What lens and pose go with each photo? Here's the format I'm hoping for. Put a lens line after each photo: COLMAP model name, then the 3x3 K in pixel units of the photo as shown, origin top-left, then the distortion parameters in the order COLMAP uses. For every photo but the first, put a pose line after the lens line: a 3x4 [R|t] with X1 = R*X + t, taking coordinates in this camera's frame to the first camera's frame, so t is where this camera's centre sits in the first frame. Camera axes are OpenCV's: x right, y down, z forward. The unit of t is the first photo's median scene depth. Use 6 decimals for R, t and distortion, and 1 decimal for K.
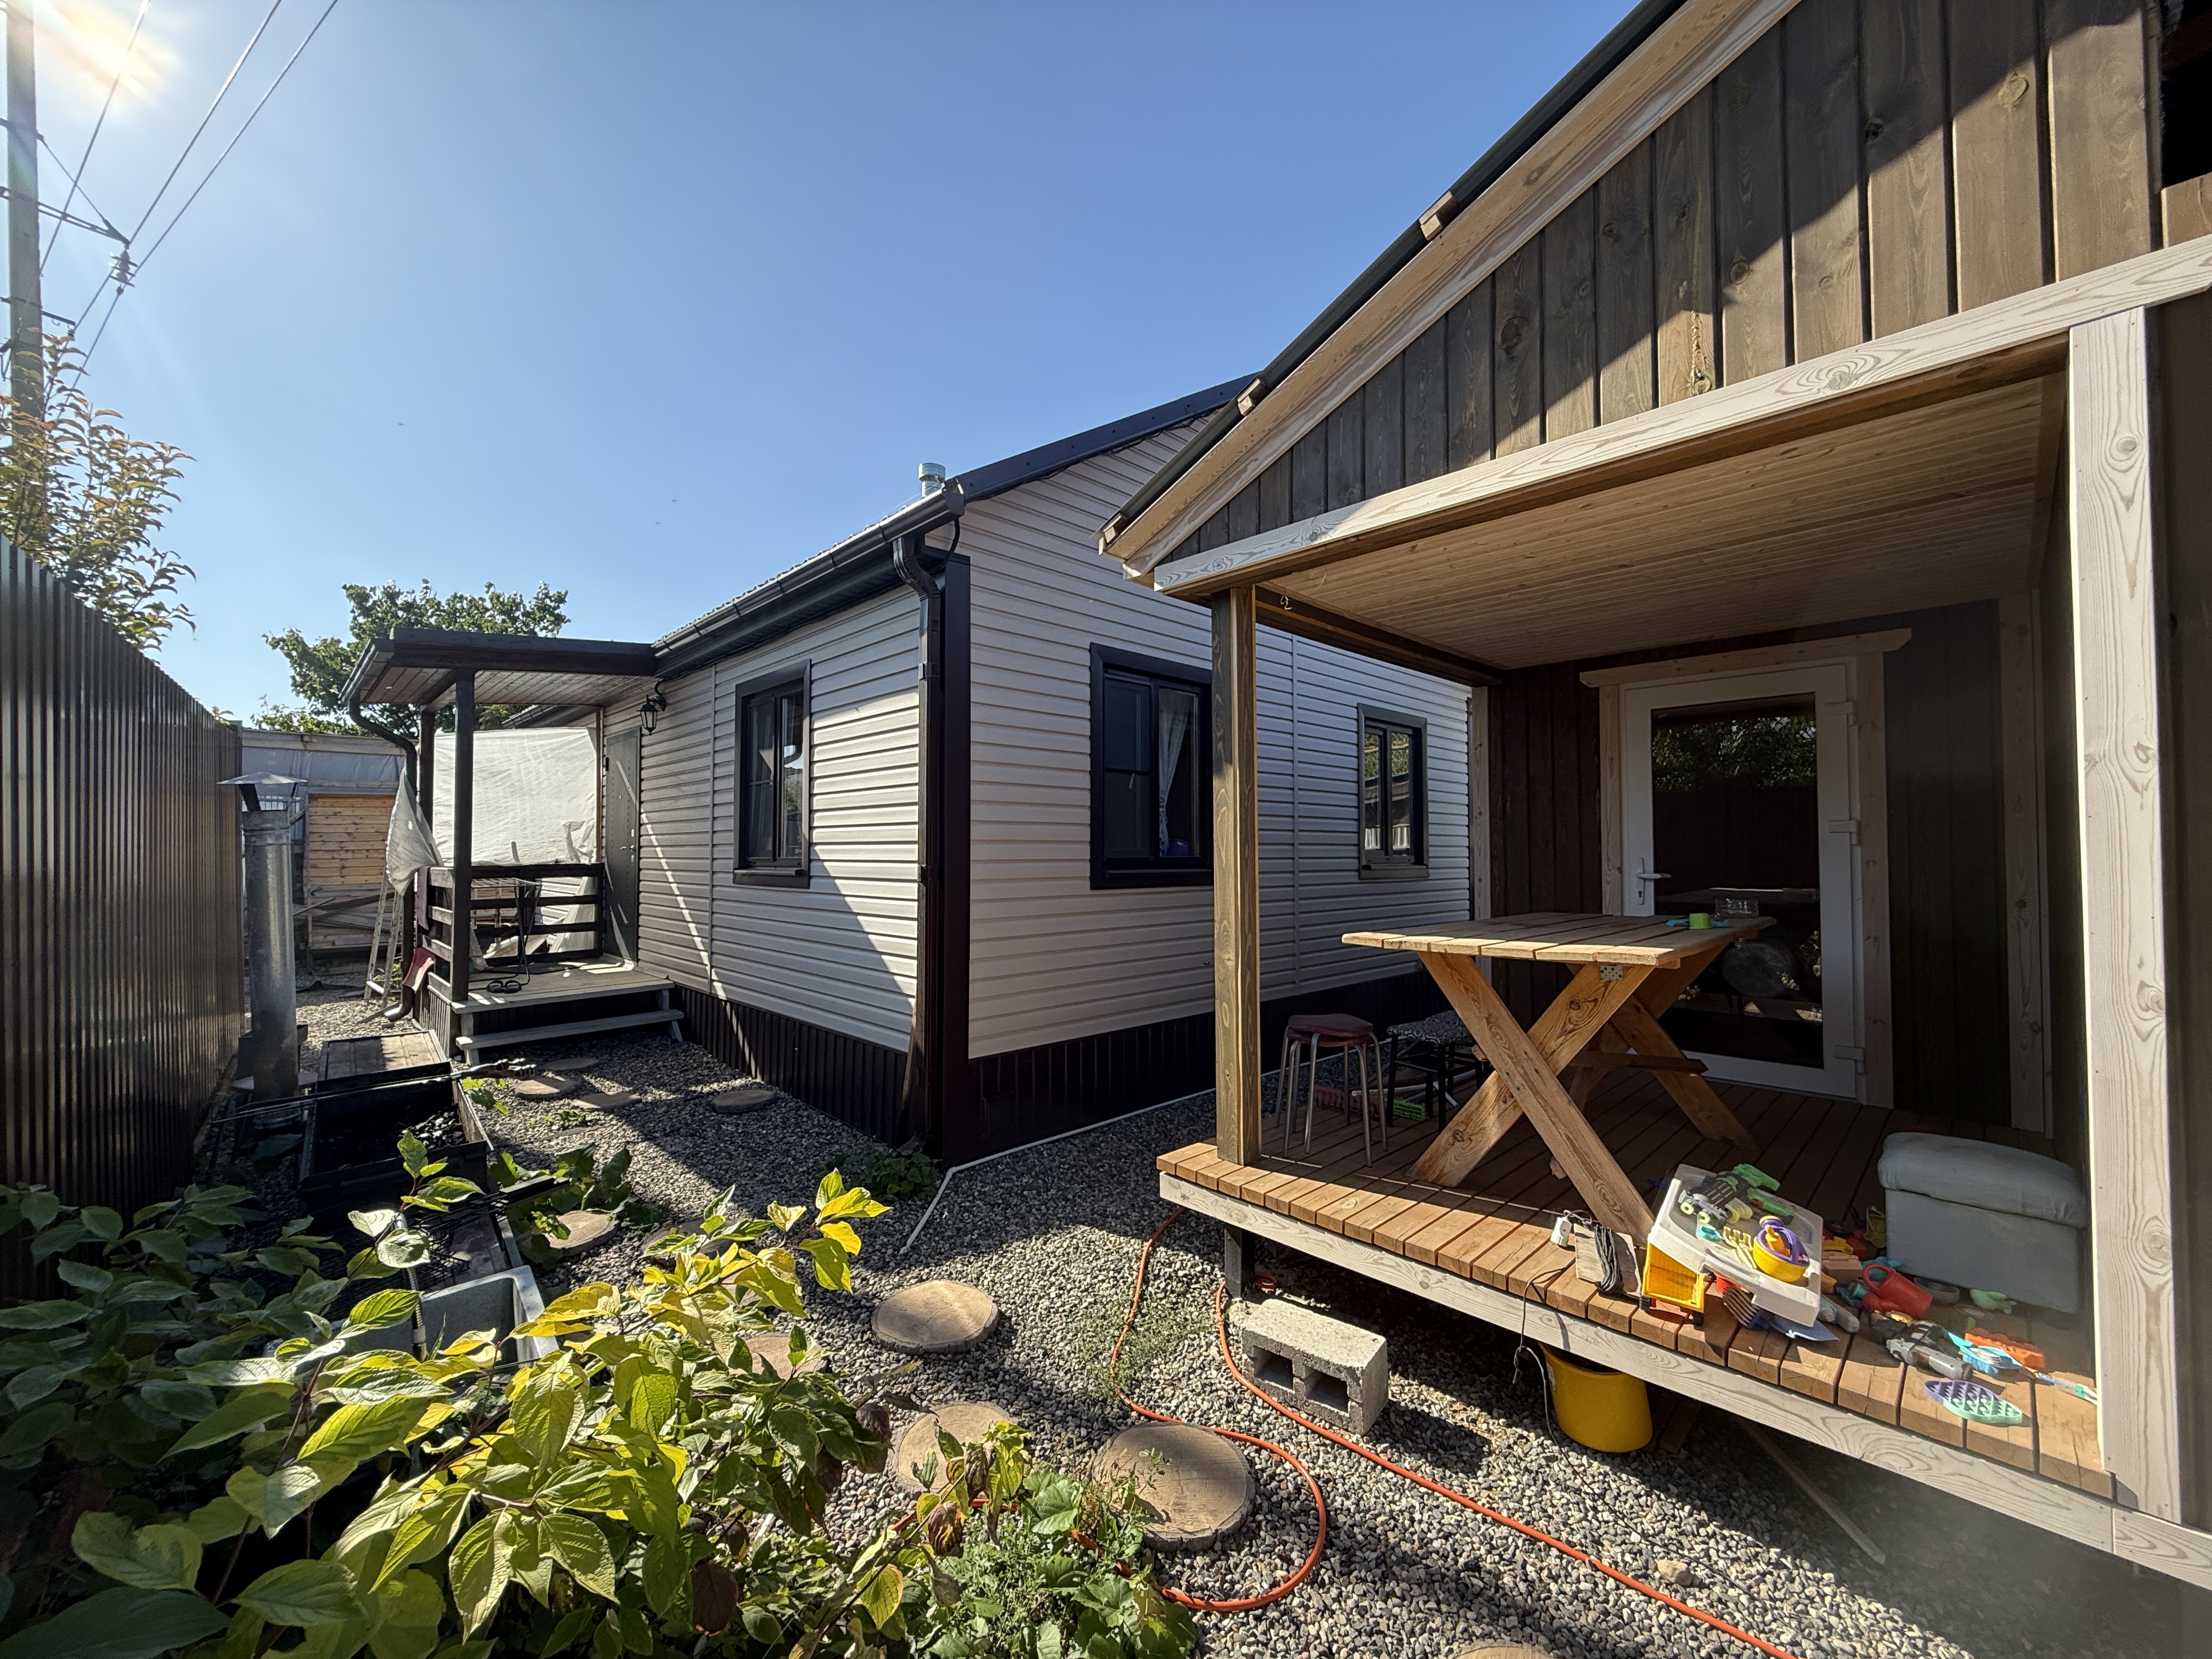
lens RADIAL K [[883.8, 0, 1110.0], [0, 883.8, 830.3], [0, 0, 1]] dist [0.000875, -0.000011]
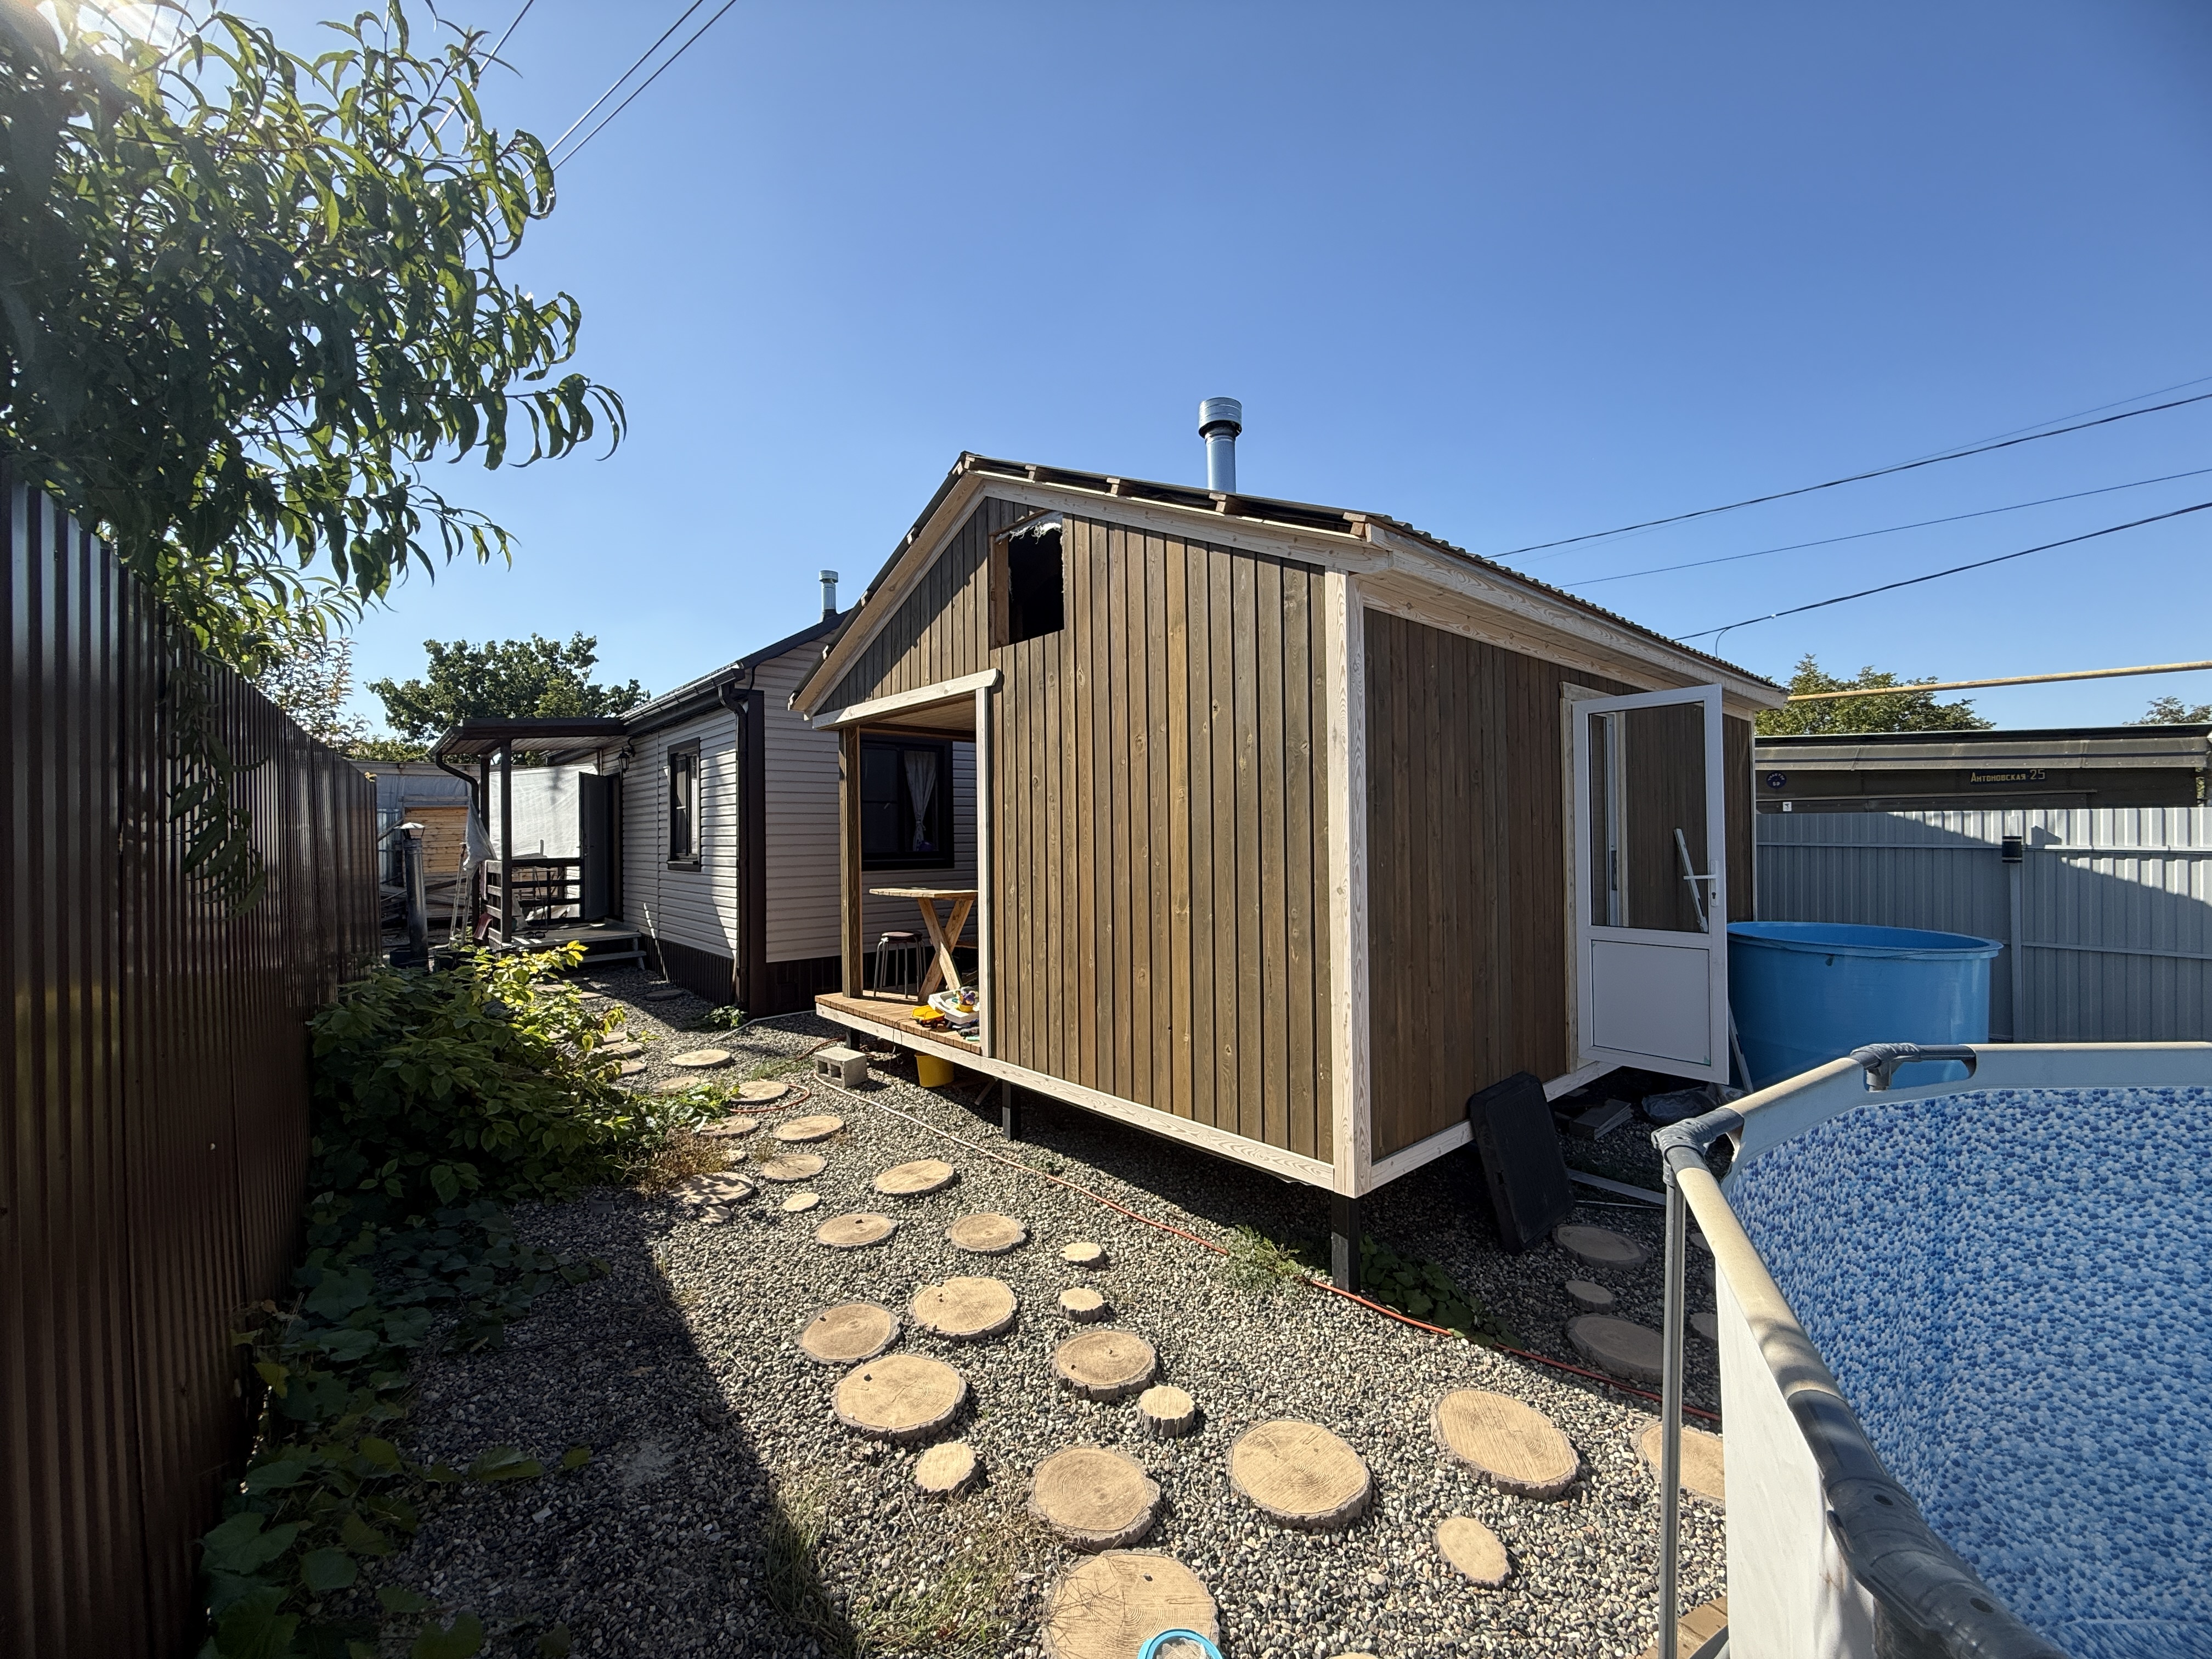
lens RADIAL K [[861.7, 0, 1106.0], [0, 861.7, 829.5], [0, 0, 1]] dist [0.000697, 0.000075]
pose [[0.999051, -0.011613, -0.041970, 0.607042], [0.012353, 0.999772, 0.017434, -0.041901], [0.041758, -0.017936, 0.998967, -0.745239]]
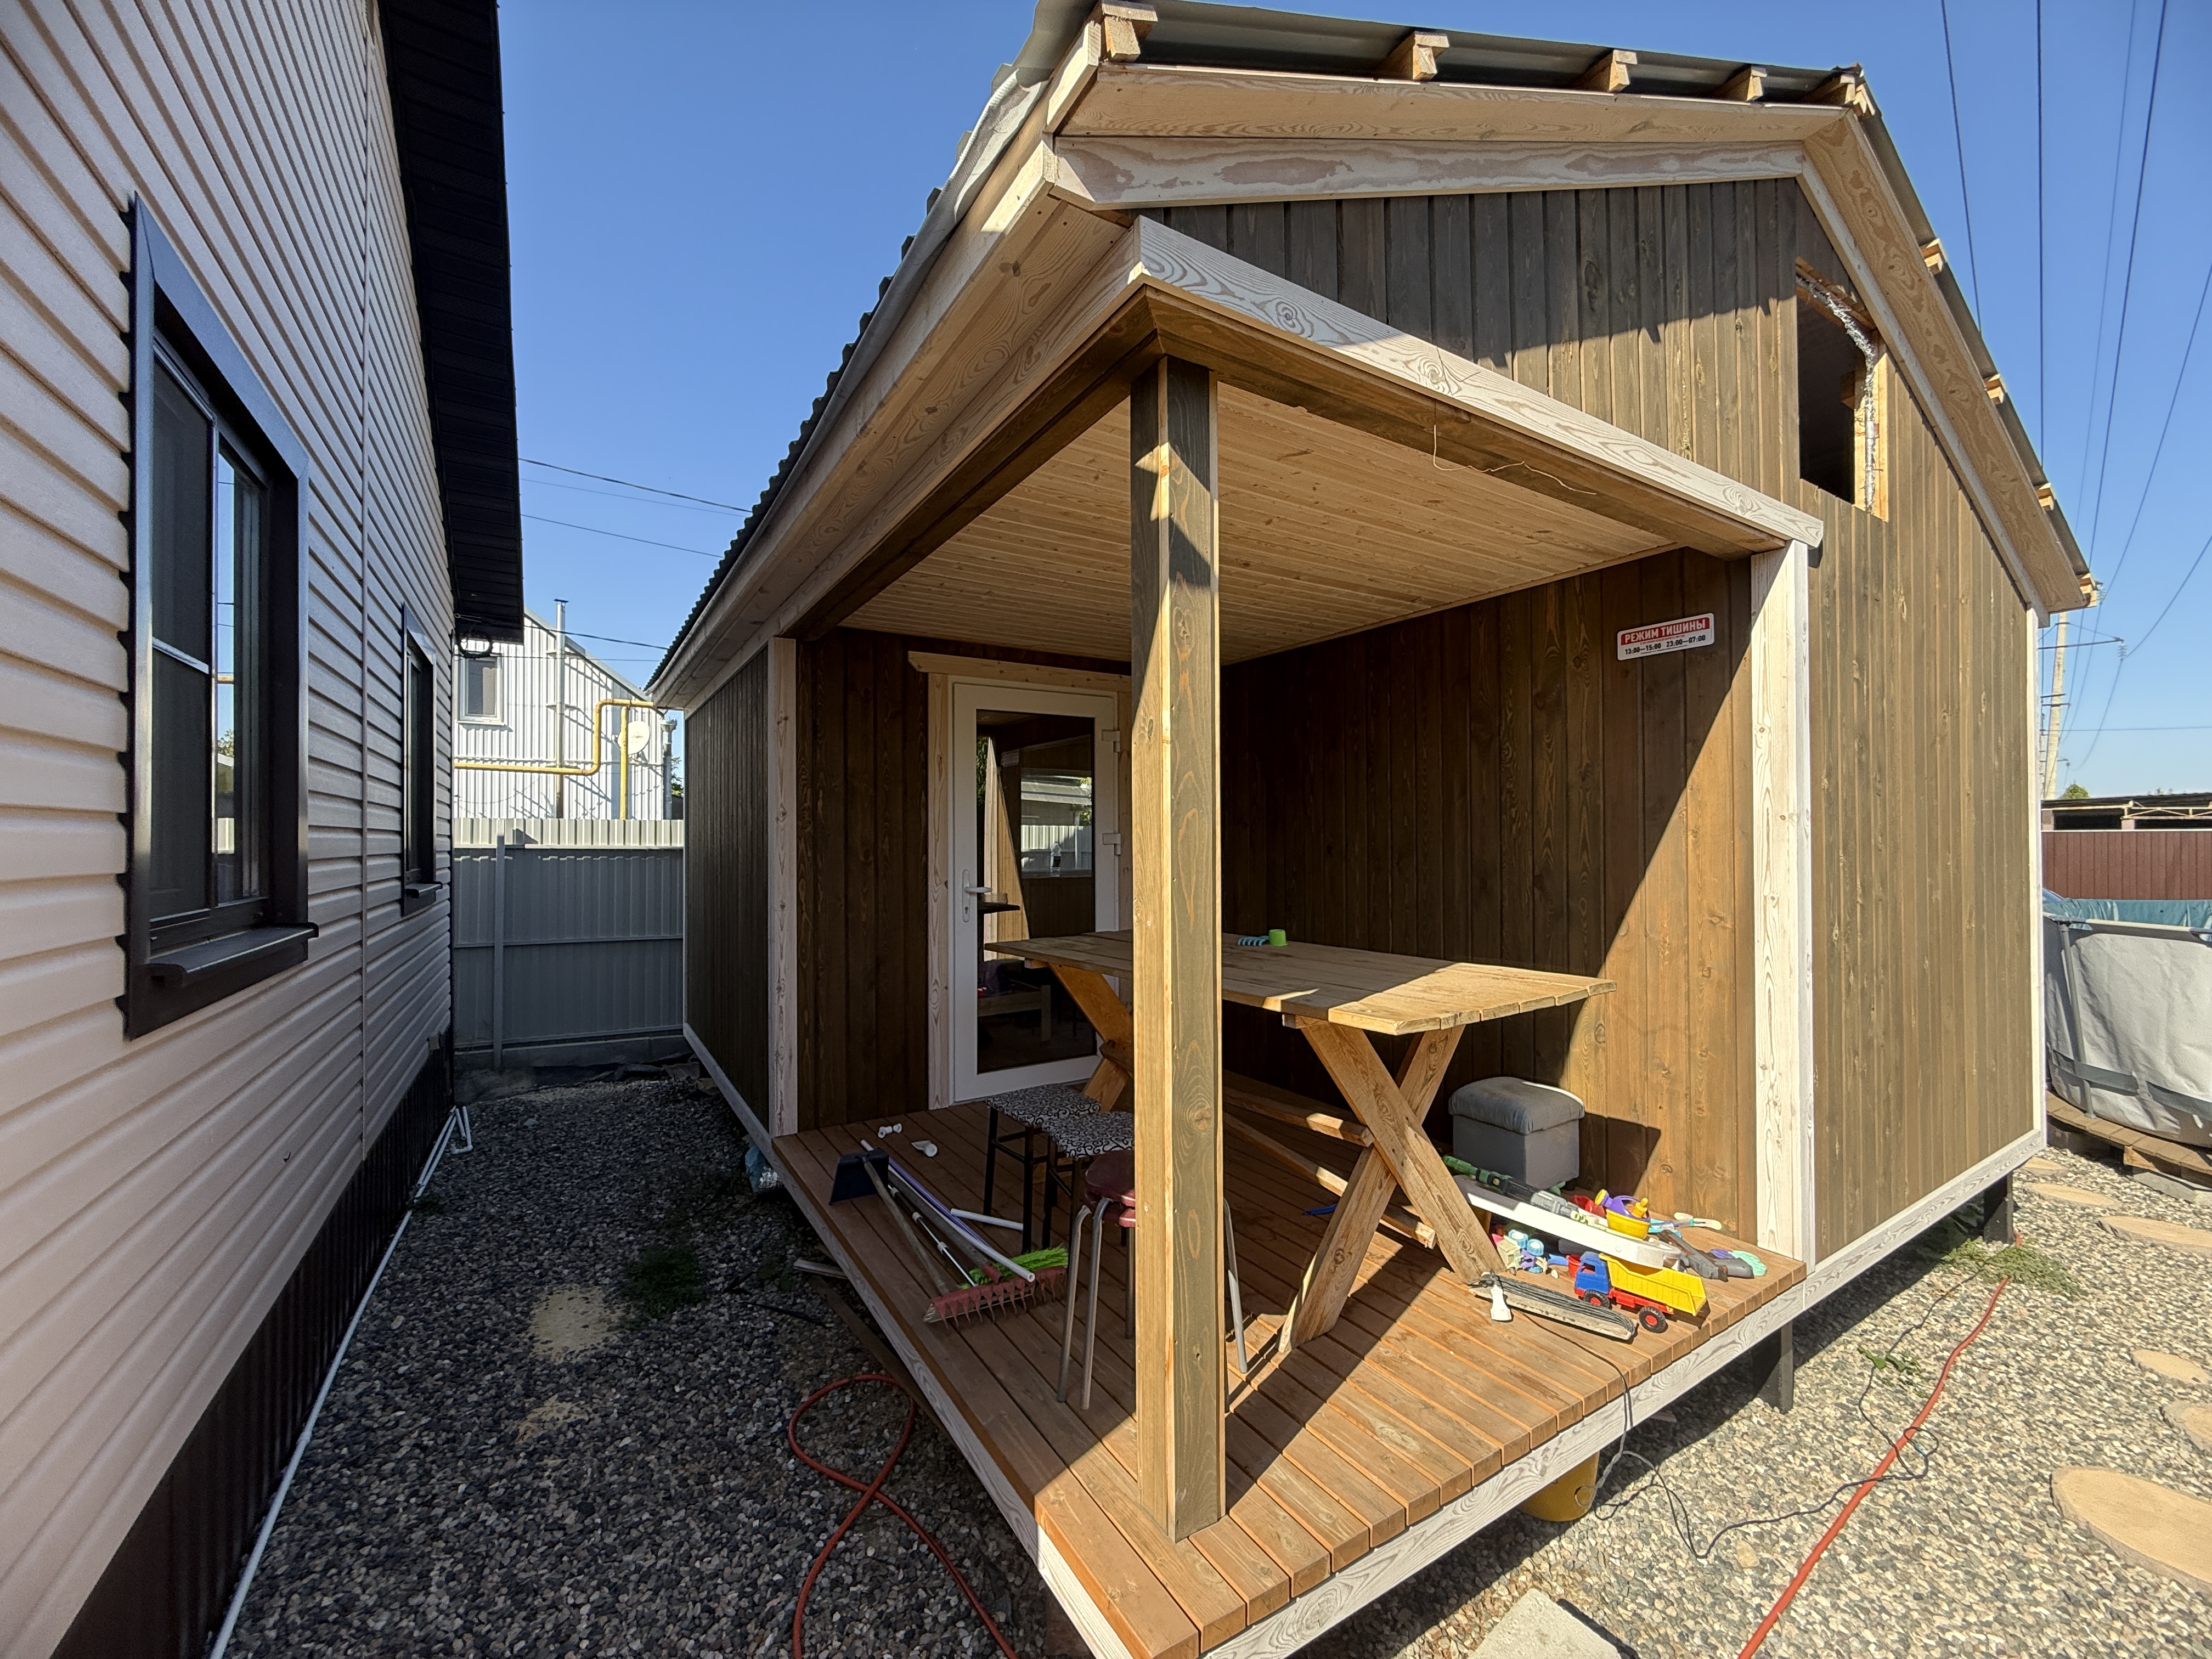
lens RADIAL K [[883.8, 0, 1110.0], [0, 883.8, 830.3], [0, 0, 1]] dist [0.000875, -0.000011]
pose [[0.204080, 0.010939, 0.978893, -0.243446], [-0.018992, 0.999794, -0.007213, -0.006952], [-0.978770, -0.017119, 0.204245, 0.647100]]
